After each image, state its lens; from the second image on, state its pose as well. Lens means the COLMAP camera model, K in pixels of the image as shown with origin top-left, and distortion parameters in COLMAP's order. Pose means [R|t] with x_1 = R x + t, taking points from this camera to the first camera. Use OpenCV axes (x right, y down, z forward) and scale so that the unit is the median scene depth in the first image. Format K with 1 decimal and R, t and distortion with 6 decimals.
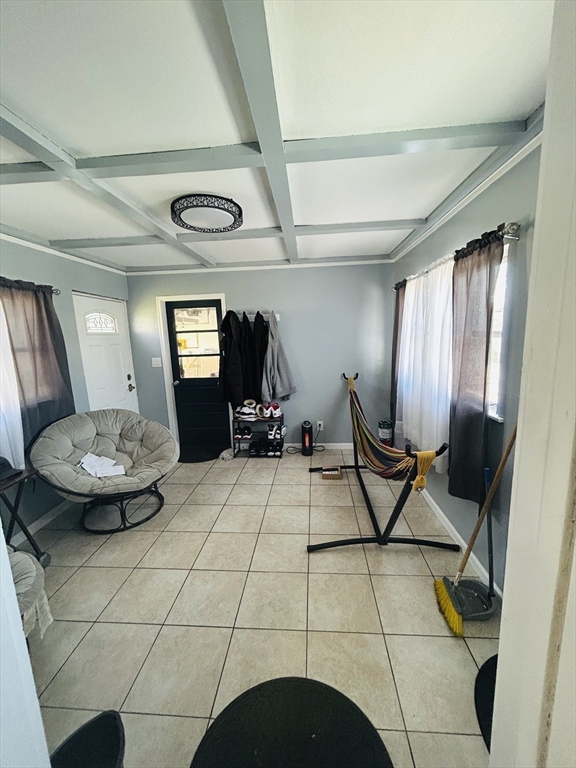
lens RADIAL K [[309.5, 0, 287.7], [0, 309.5, 385.6], [0, 0, 1]] dist [-0.017006, 0.001059]
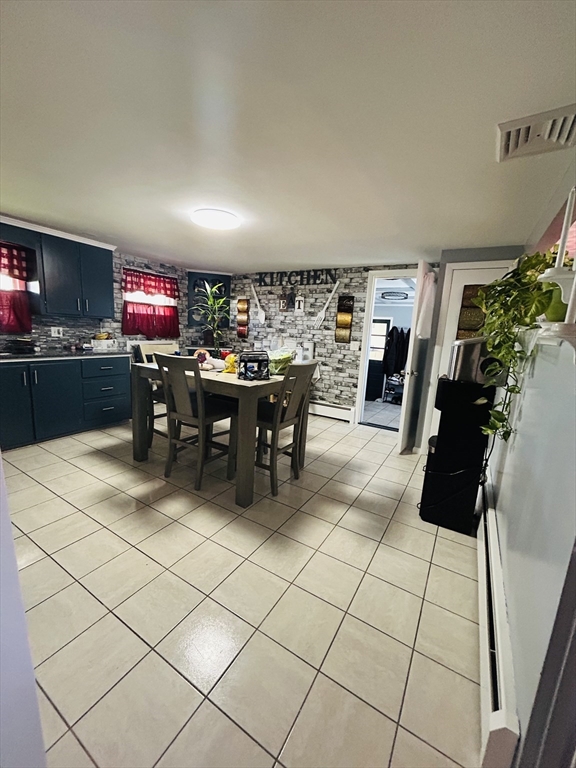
lens RADIAL K [[309.5, 0, 288.3], [0, 309.5, 384.5], [0, 0, 1]] dist [-0.017006, 0.001059]
pose [[0.884427, 0.169513, -0.434804, 0.122437], [-0.163282, 0.985210, 0.051967, 0.117490], [0.437182, 0.025034, 0.899024, -0.983960]]
